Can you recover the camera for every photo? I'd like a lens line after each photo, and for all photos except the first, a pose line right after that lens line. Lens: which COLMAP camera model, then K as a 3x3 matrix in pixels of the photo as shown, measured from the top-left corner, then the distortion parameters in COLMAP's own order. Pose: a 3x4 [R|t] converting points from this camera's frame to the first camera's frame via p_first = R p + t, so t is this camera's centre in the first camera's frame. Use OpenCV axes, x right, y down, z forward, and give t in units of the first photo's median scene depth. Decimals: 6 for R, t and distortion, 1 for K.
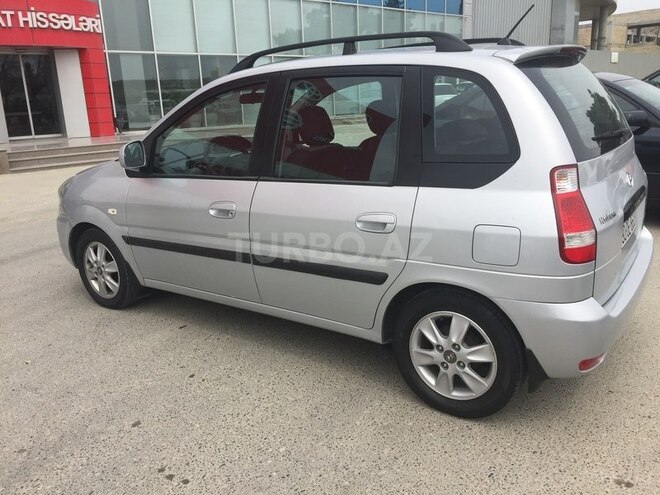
lens RADIAL K [[568.3, 0, 332.1], [0, 568.3, 246.5], [0, 0, 1]] dist [0.040908, -0.056179]
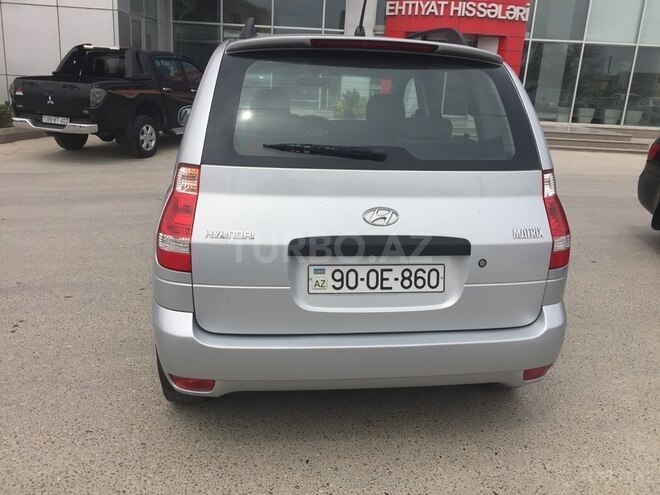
lens RADIAL K [[568.3, 0, 335.1], [0, 568.3, 242.8], [0, 0, 1]] dist [0.040908, -0.056179]
pose [[0.671733, 0.272772, -0.688745, 0.189720], [-0.264701, 0.956741, 0.120746, -0.029745], [0.691887, 0.101203, 0.714878, 0.079256]]
